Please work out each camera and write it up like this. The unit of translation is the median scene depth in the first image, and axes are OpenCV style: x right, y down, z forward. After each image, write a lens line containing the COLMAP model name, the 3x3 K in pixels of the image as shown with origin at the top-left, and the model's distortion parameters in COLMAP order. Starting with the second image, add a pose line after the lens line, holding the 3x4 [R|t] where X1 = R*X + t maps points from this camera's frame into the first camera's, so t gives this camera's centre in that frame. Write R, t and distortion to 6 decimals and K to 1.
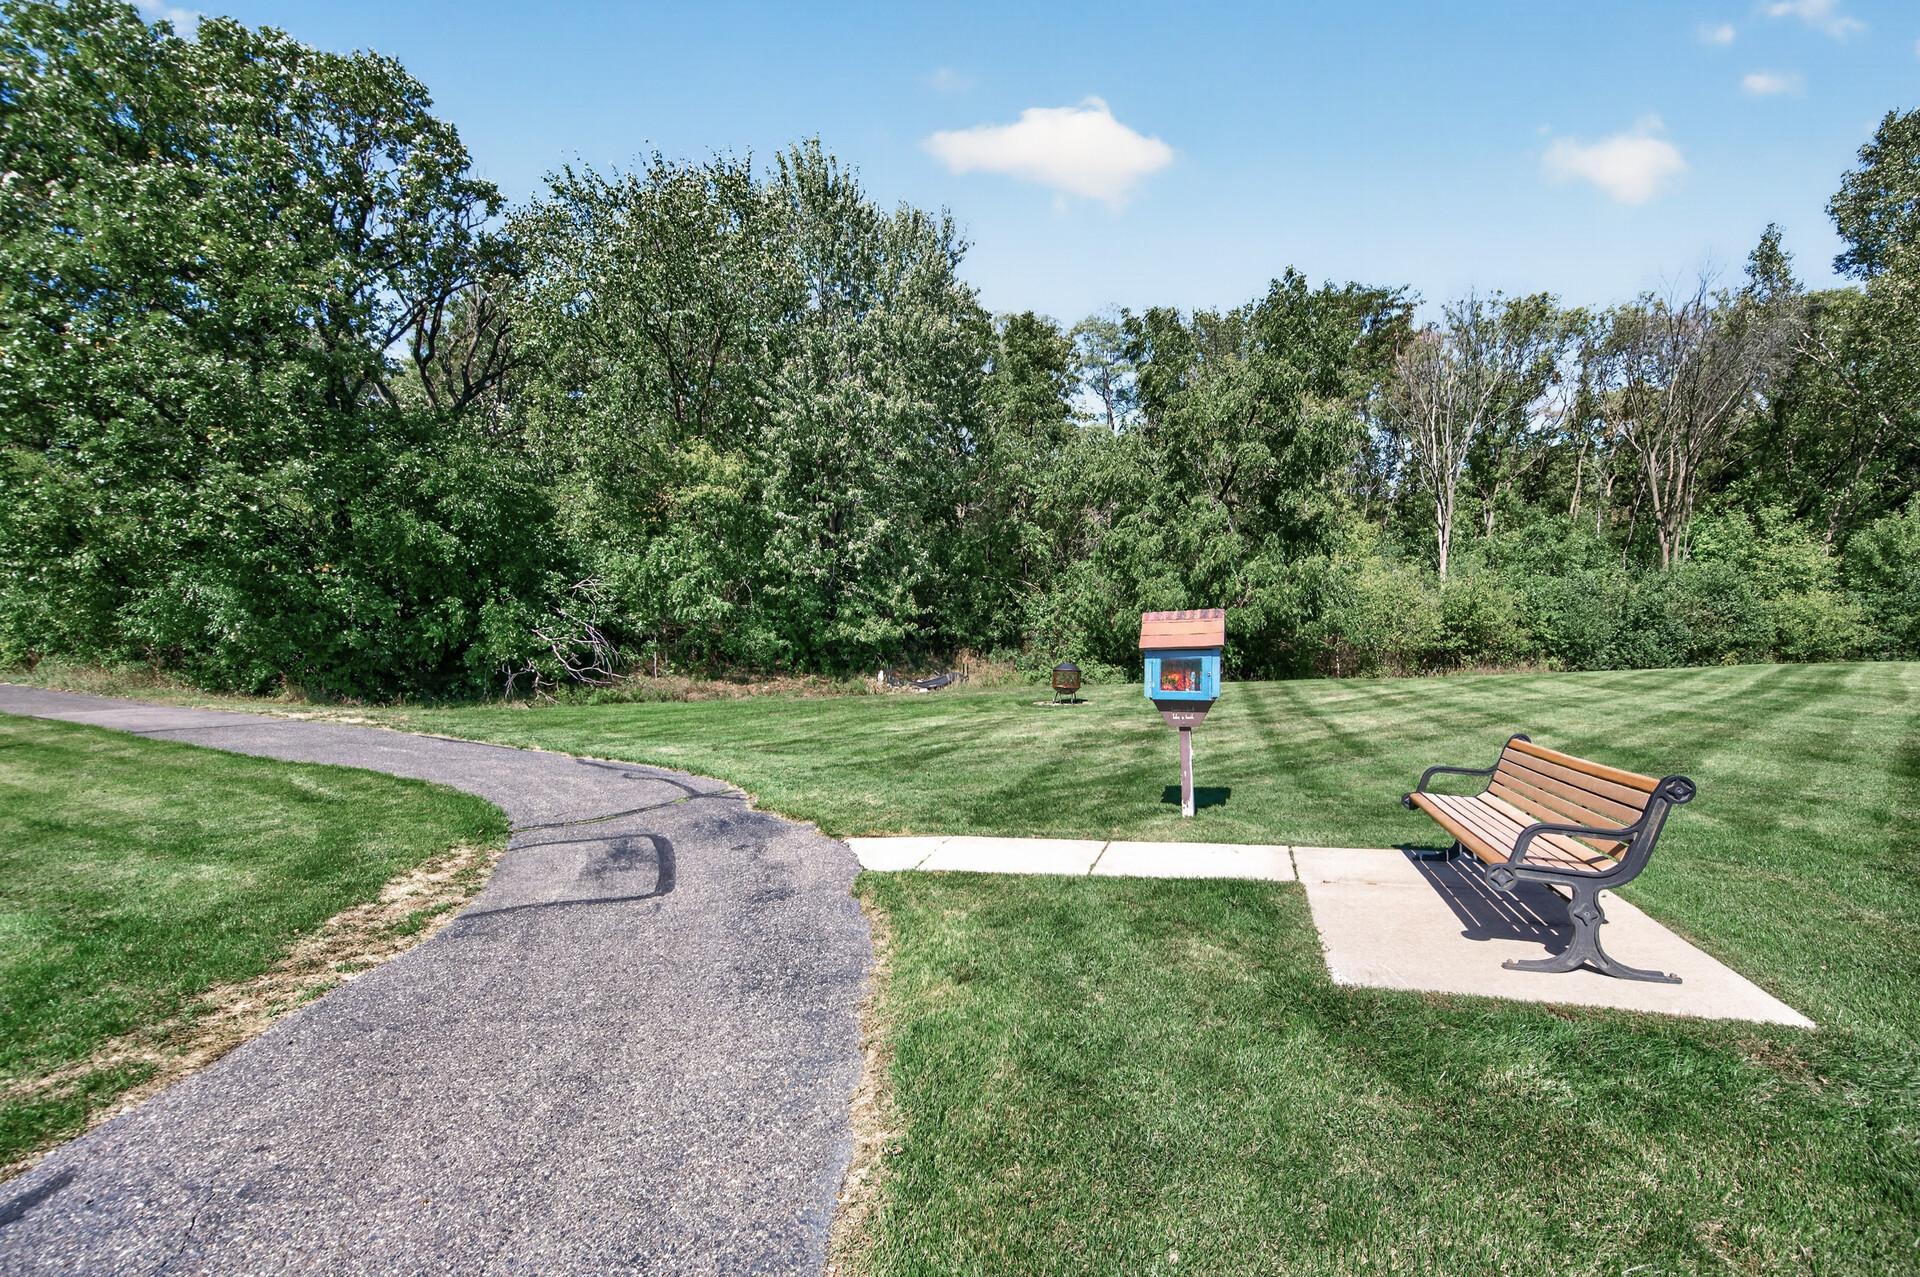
lens RADIAL K [[923.7, 0, 959.4], [0, 923.7, 638.9], [0, 0, 1]] dist [0.002017, -0.000368]
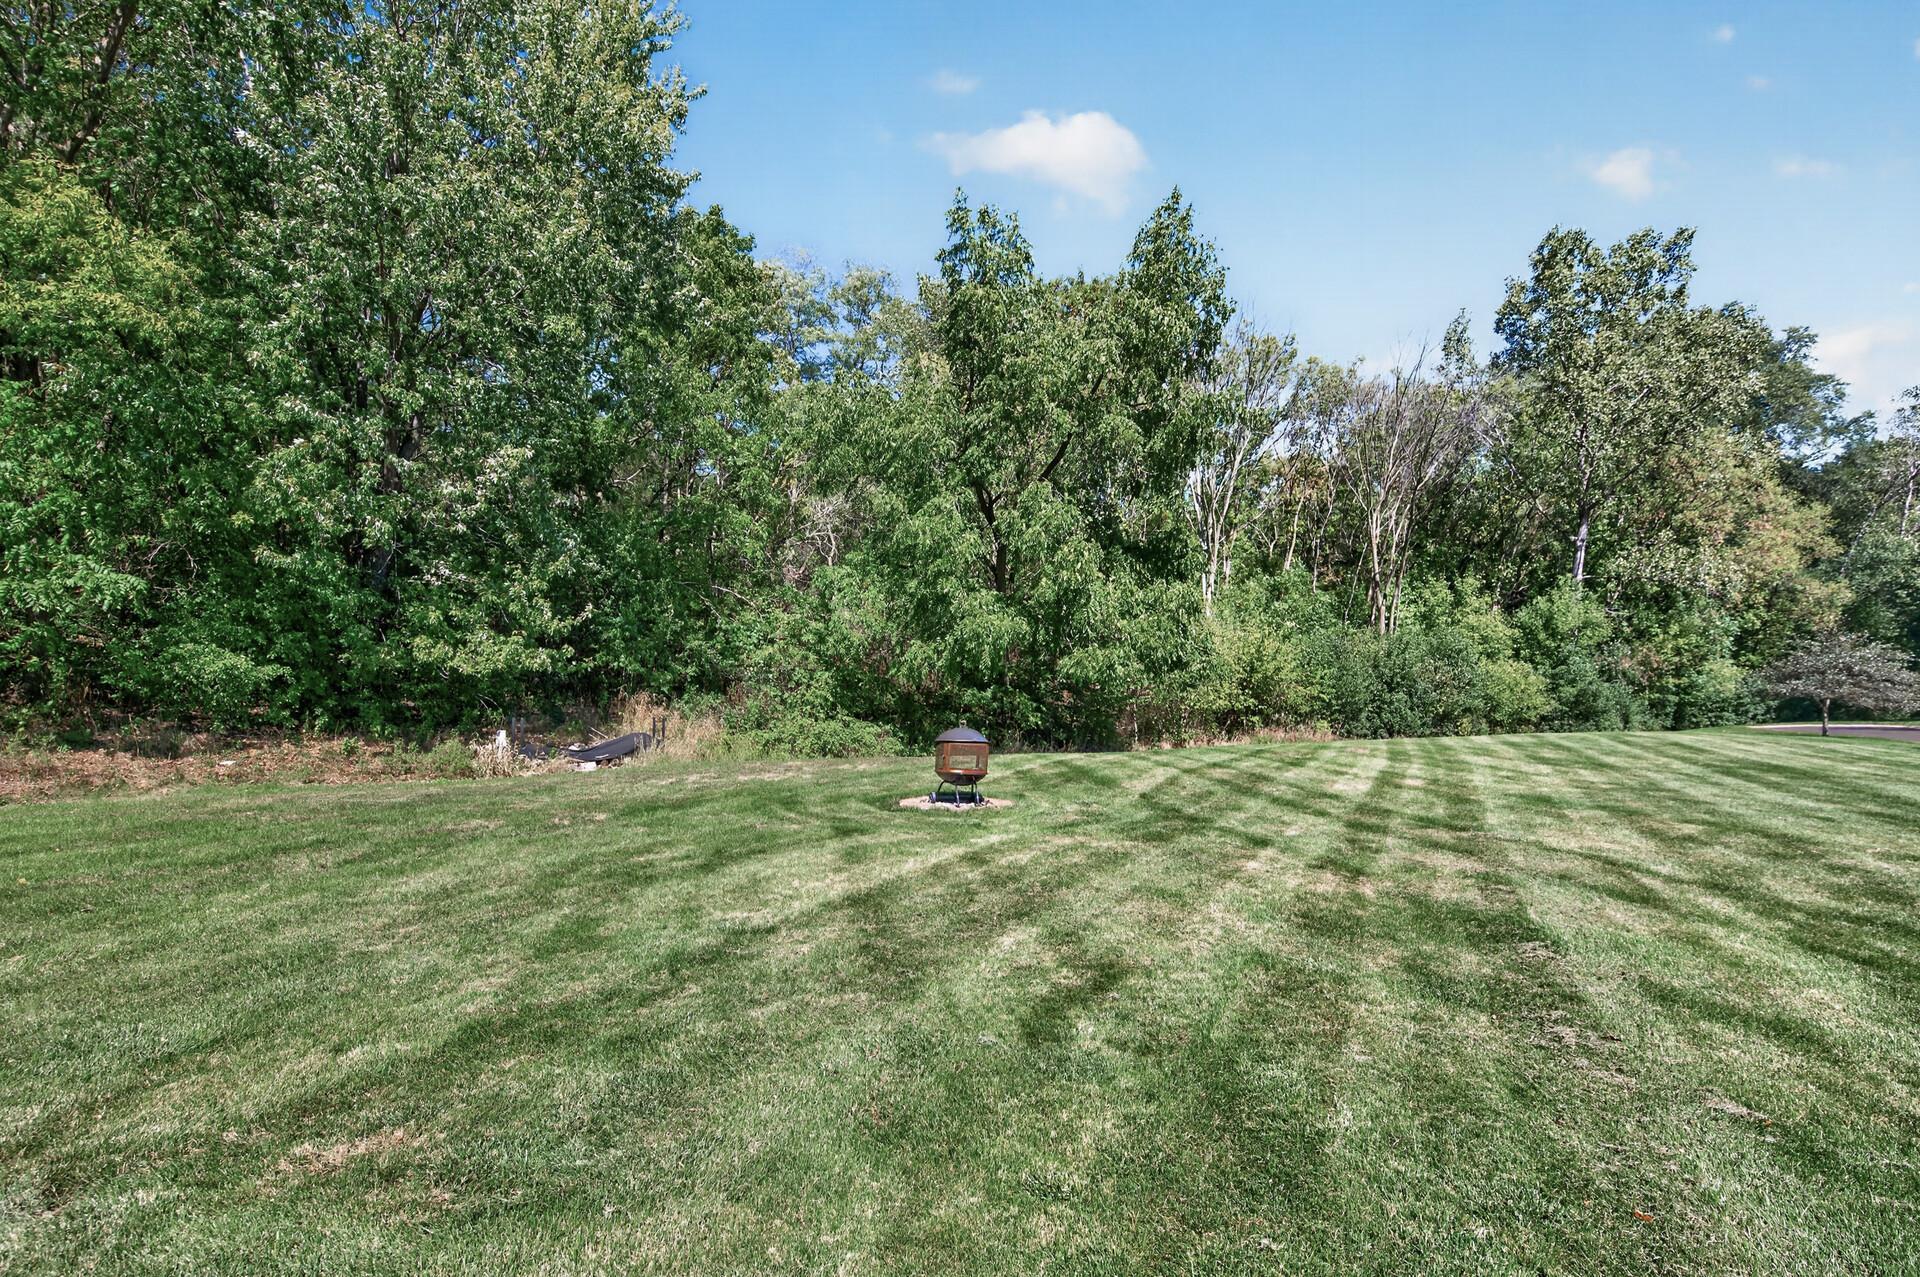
lens RADIAL K [[923.7, 0, 960.6], [0, 923.7, 651.3], [0, 0, 1]] dist [0.002017, -0.000368]
pose [[0.862109, 0.050133, 0.504237, -0.126130], [-0.028213, 0.998299, -0.051019, 0.008790], [-0.505937, 0.029758, 0.862057, 0.402232]]
